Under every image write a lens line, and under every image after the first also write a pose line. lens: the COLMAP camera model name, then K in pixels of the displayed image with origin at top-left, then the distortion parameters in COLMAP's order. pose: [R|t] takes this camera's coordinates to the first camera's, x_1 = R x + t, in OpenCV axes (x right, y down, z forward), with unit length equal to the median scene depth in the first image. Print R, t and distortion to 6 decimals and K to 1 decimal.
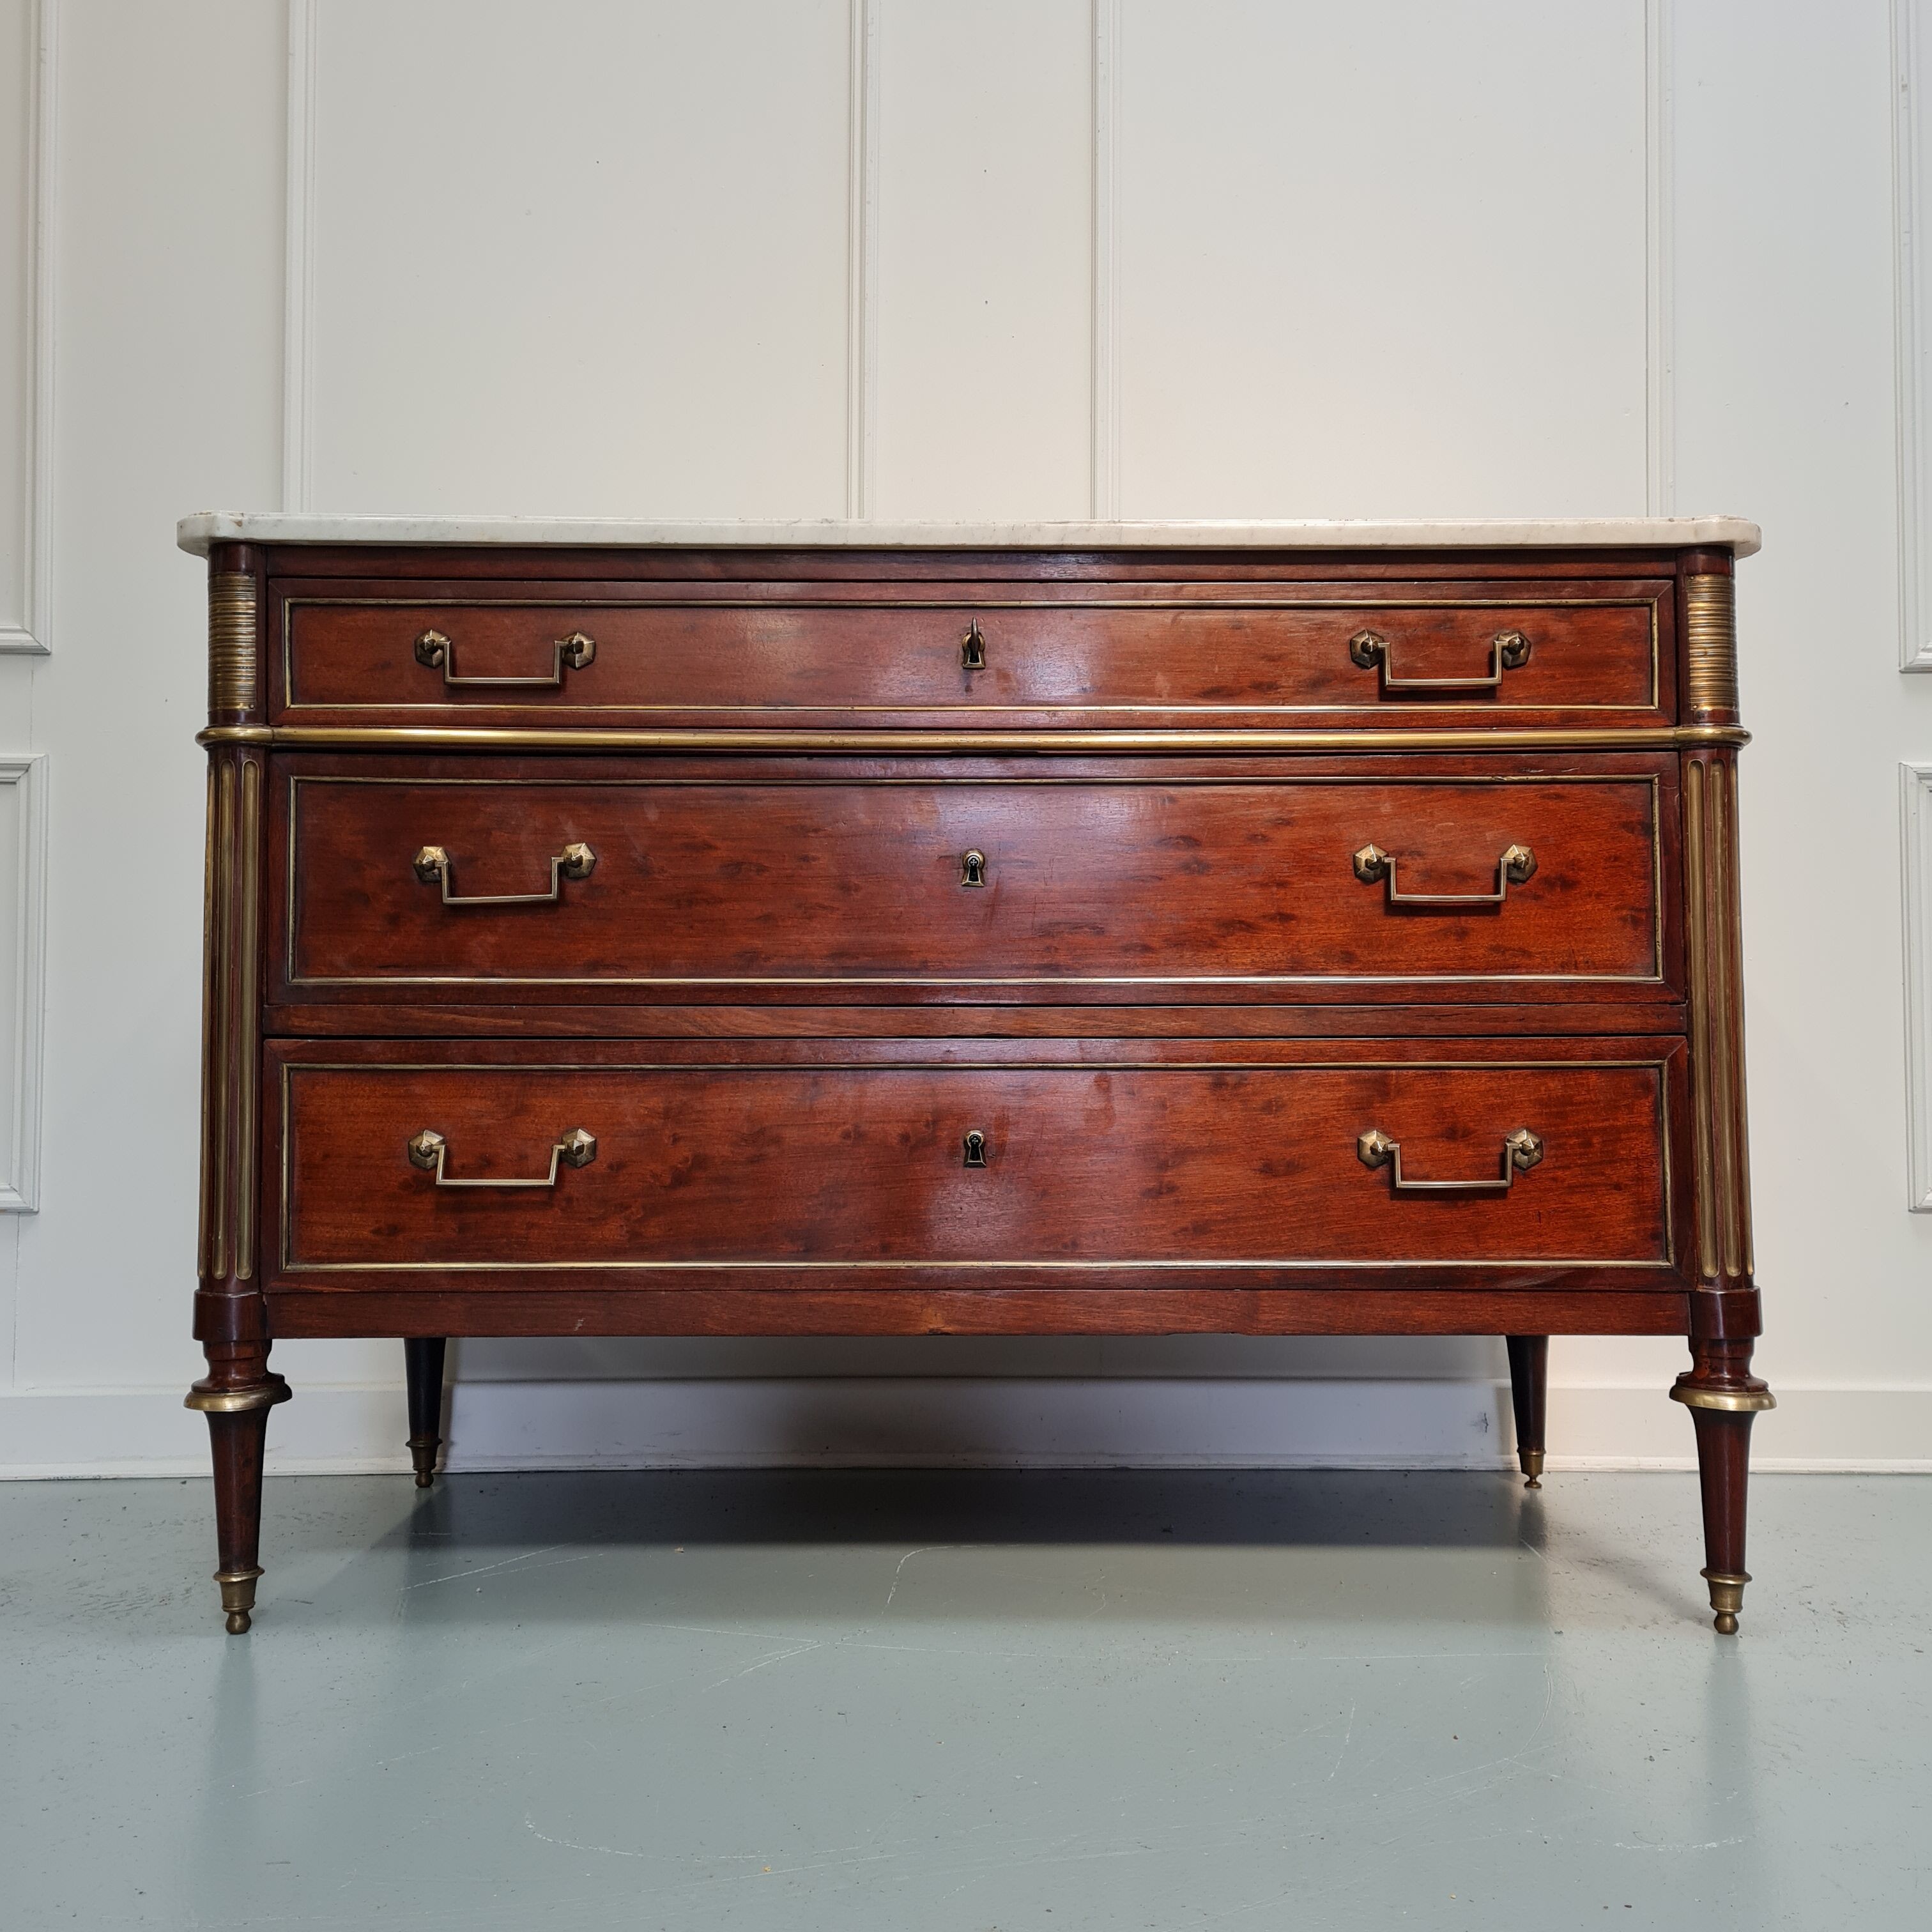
lens RADIAL K [[2031.1, 0, 969.7], [0, 2031.1, 966.9], [0, 0, 1]] dist [-0.066676, 0.000000]
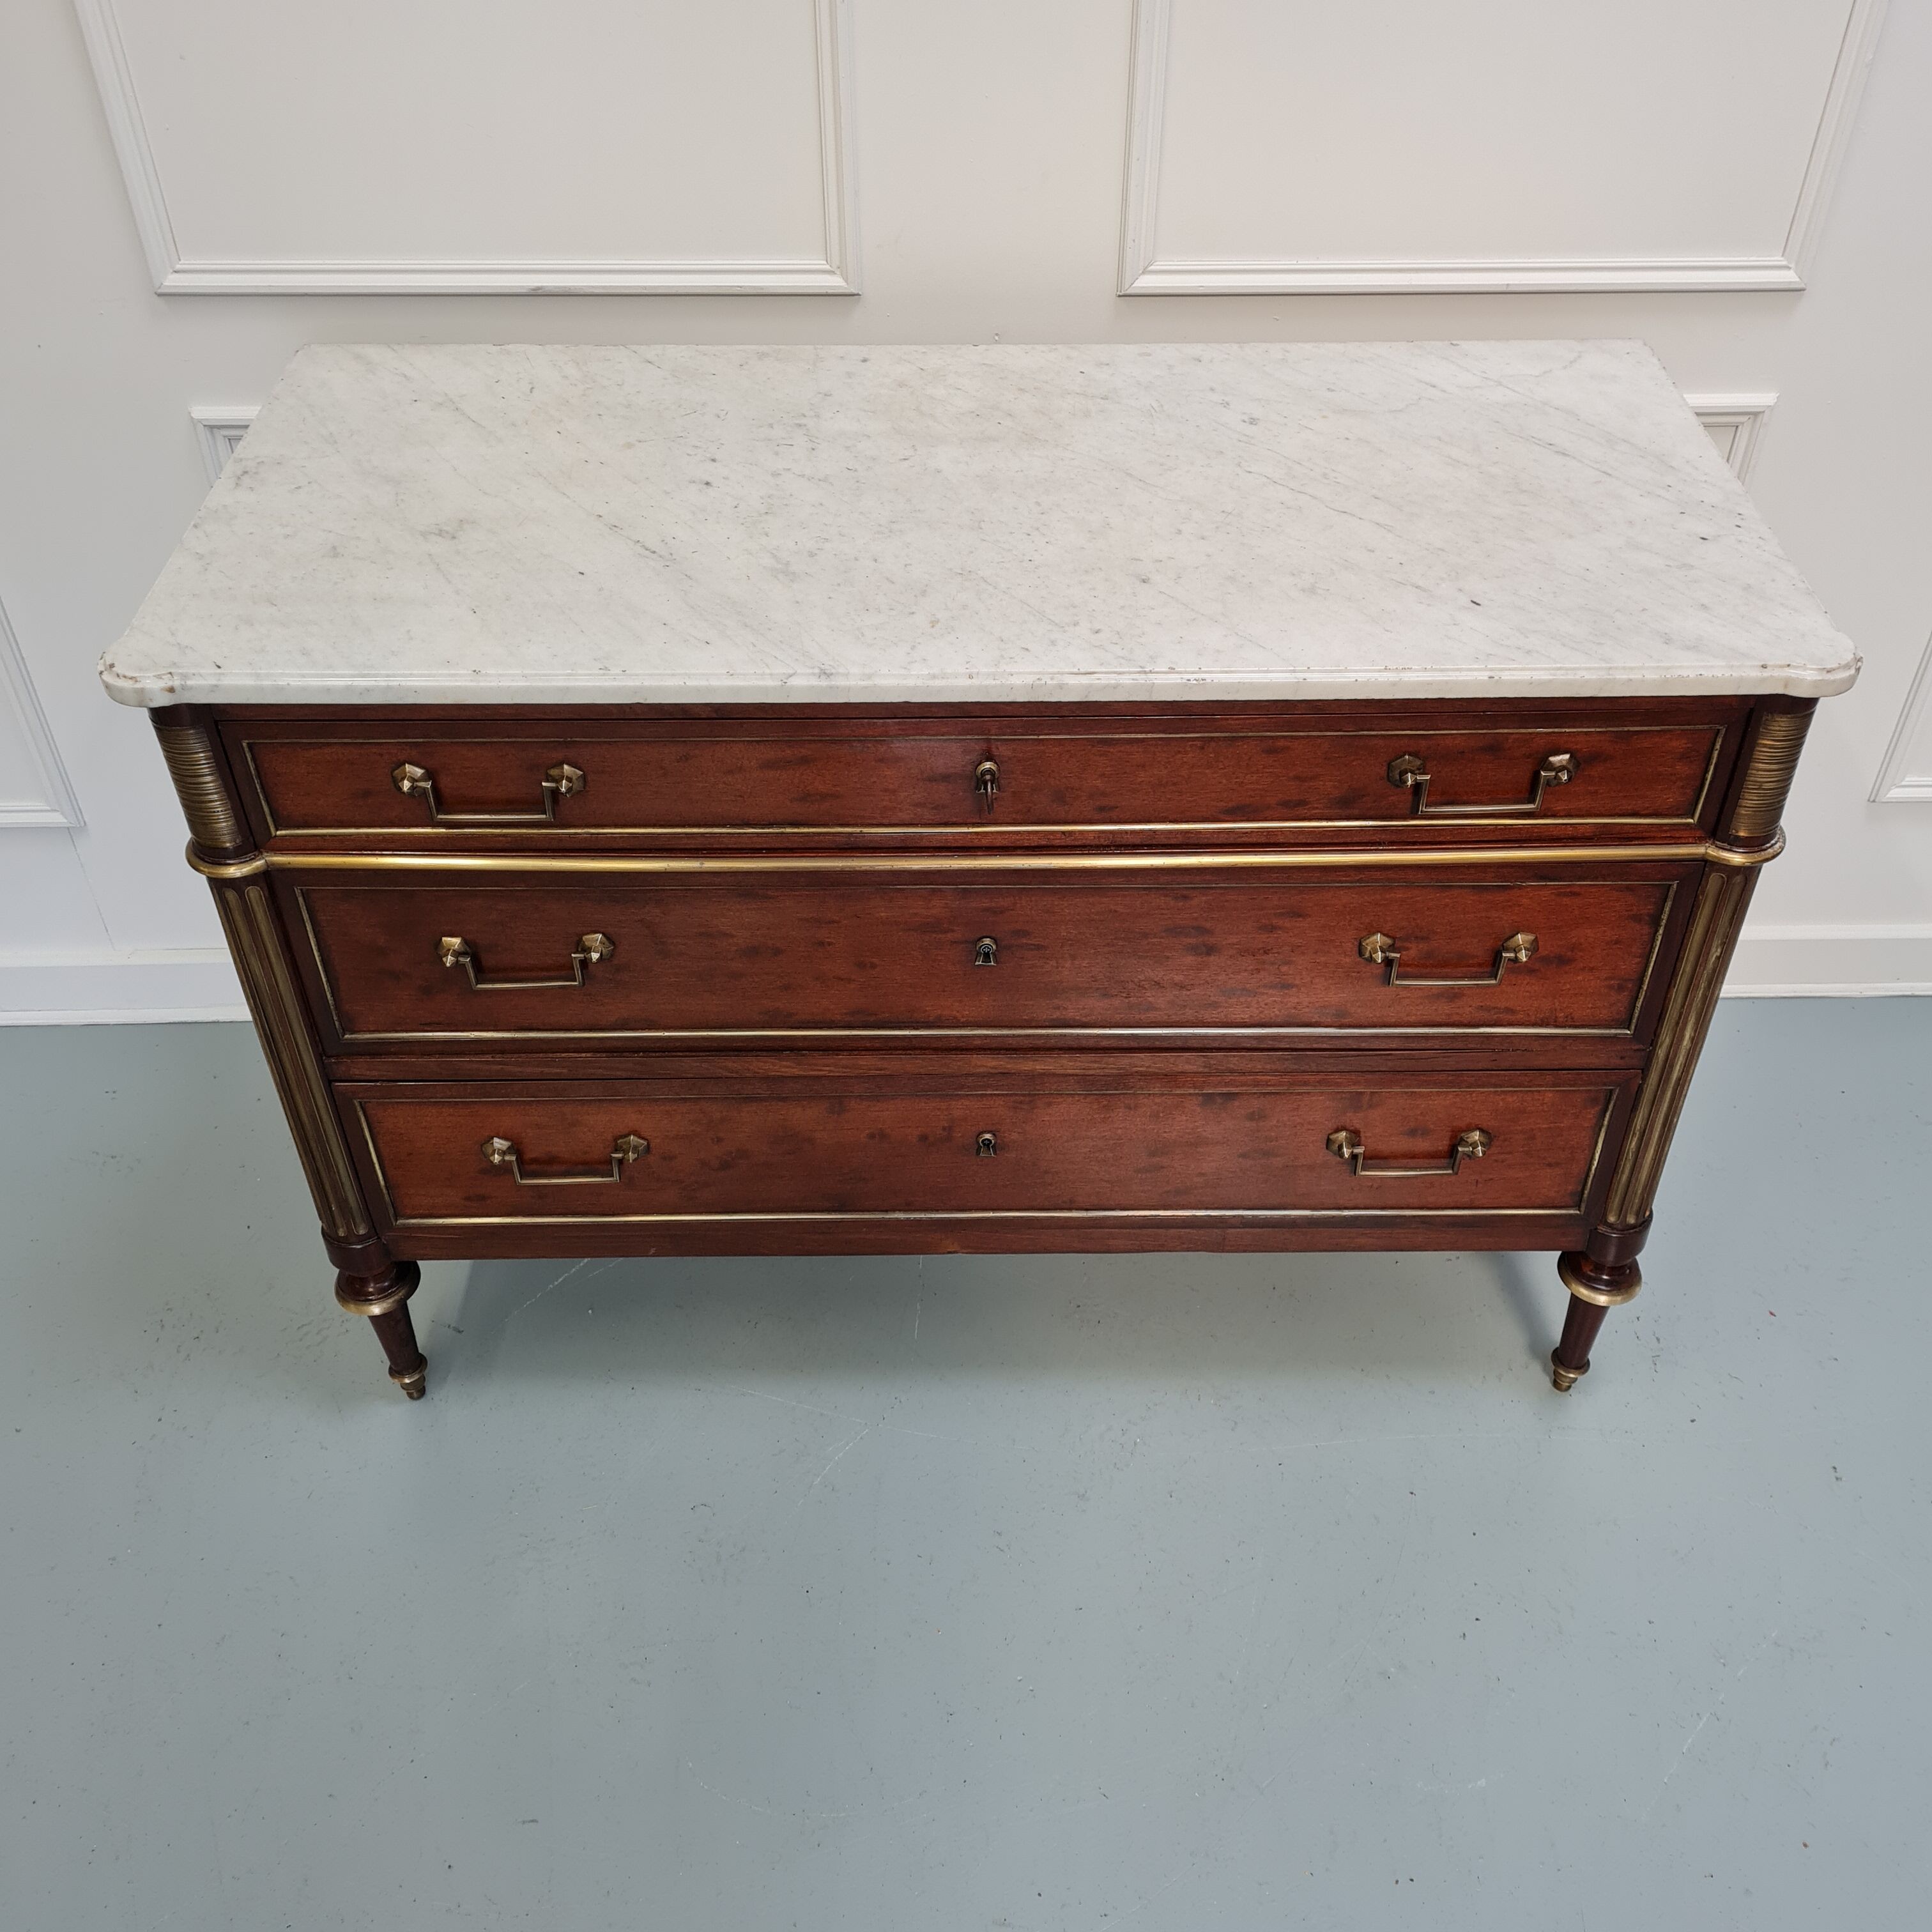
lens RADIAL K [[2031.1, 0, 966.8], [0, 2031.1, 967.9], [0, 0, 1]] dist [-0.066676, 0.000000]
pose [[0.999956, -0.006614, 0.006594, -0.014875], [-0.000041, 0.702938, 0.711251, -0.771643], [-0.009339, -0.711220, 0.702907, 0.277264]]
